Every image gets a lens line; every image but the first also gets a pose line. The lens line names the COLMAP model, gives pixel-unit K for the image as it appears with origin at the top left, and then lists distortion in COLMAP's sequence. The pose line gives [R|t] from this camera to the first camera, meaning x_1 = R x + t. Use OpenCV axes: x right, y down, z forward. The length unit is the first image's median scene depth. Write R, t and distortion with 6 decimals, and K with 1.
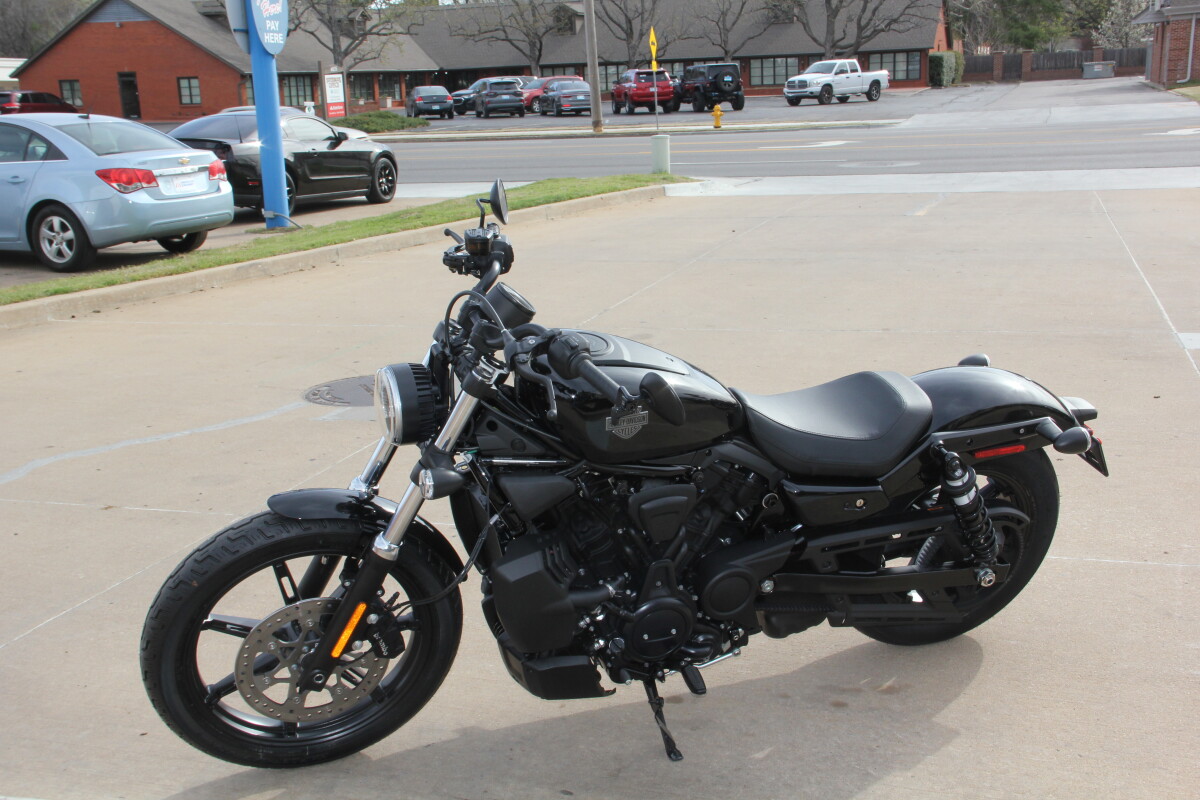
lens RADIAL K [[1379.4, 0, 600.0], [0, 1379.4, 400.0], [0, 0, 1]] dist [-0.012509, 0.296210]
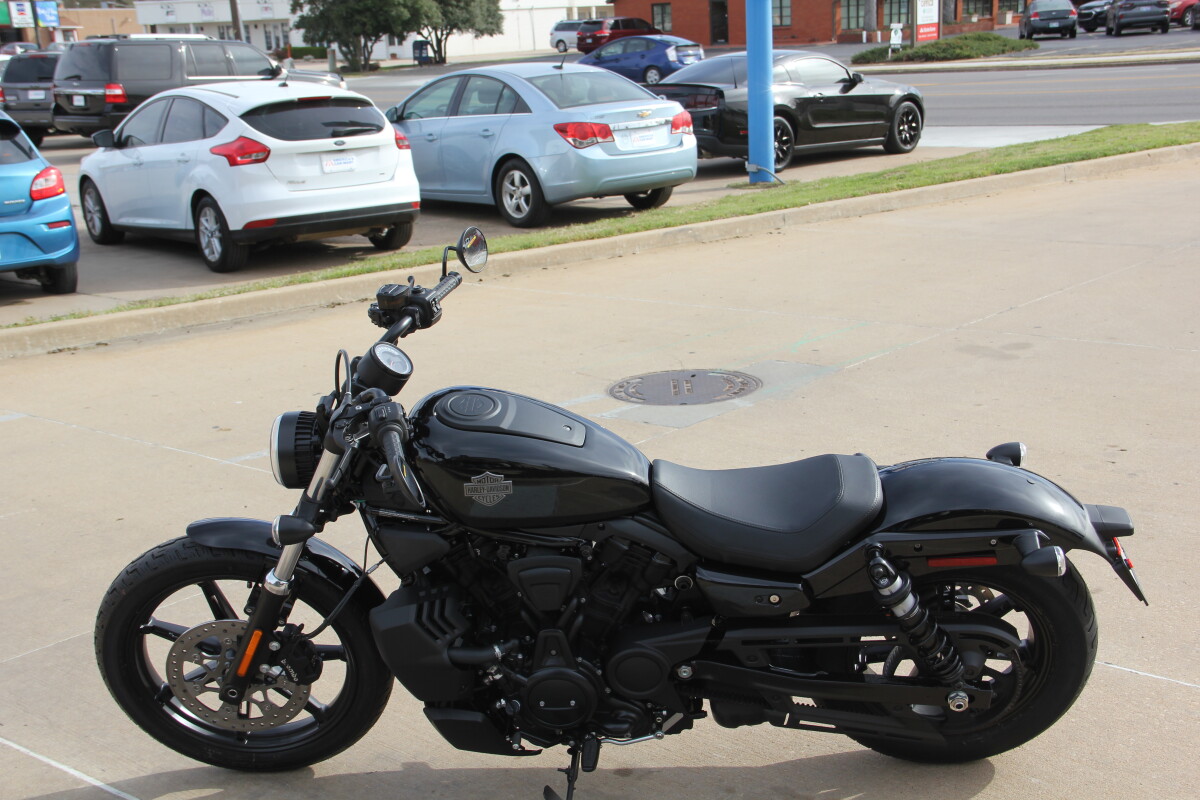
lens RADIAL K [[1584.9, 0, 600.0], [0, 1584.9, 400.0], [0, 0, 1]] dist [0.006634, 0.603118]
pose [[0.908047, 0.088314, -0.409452, 0.136091], [-0.076057, 0.996034, 0.046162, -0.026330], [0.411905, -0.010775, 0.911163, -0.003352]]
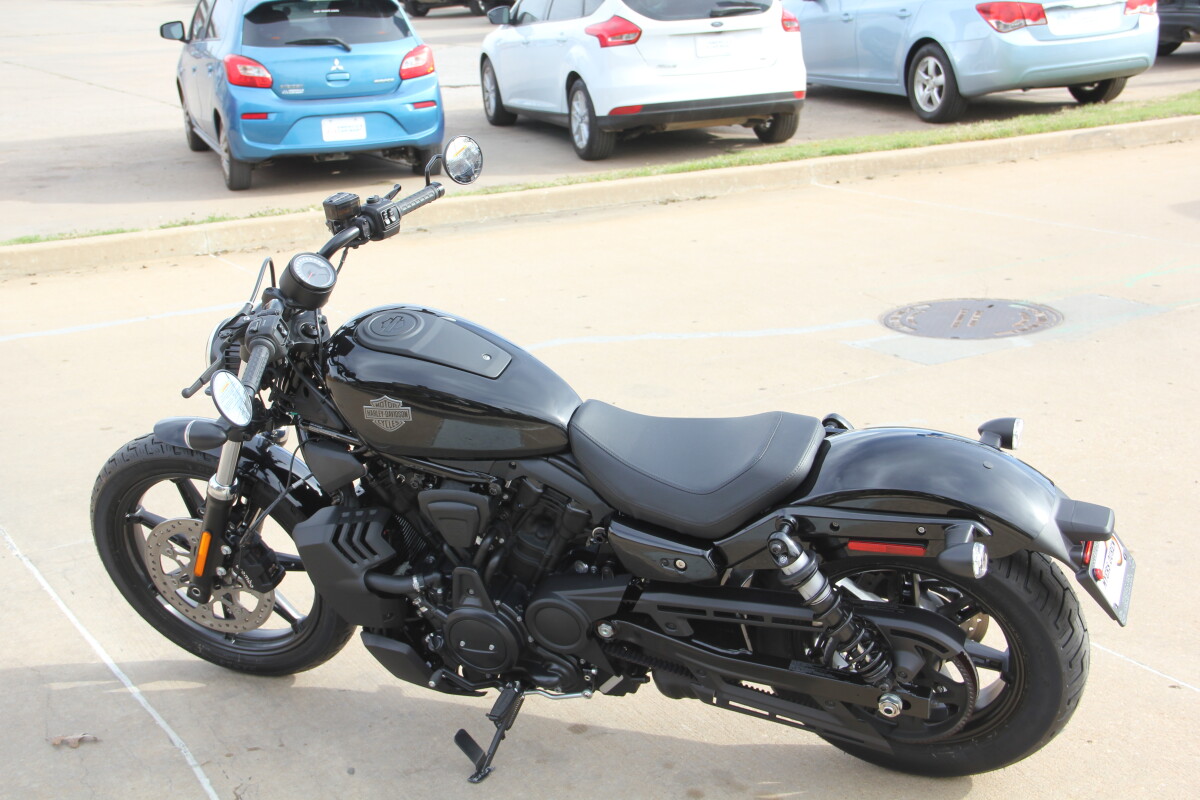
lens RADIAL K [[1718.0, 0, 600.0], [0, 1718.0, 400.0], [0, 0, 1]] dist [0.126491, 0.408085]
pose [[0.721530, 0.188451, -0.666243, 0.224295], [-0.129950, 0.982006, 0.137034, -0.043152], [0.680079, -0.012296, 0.733036, 0.054643]]
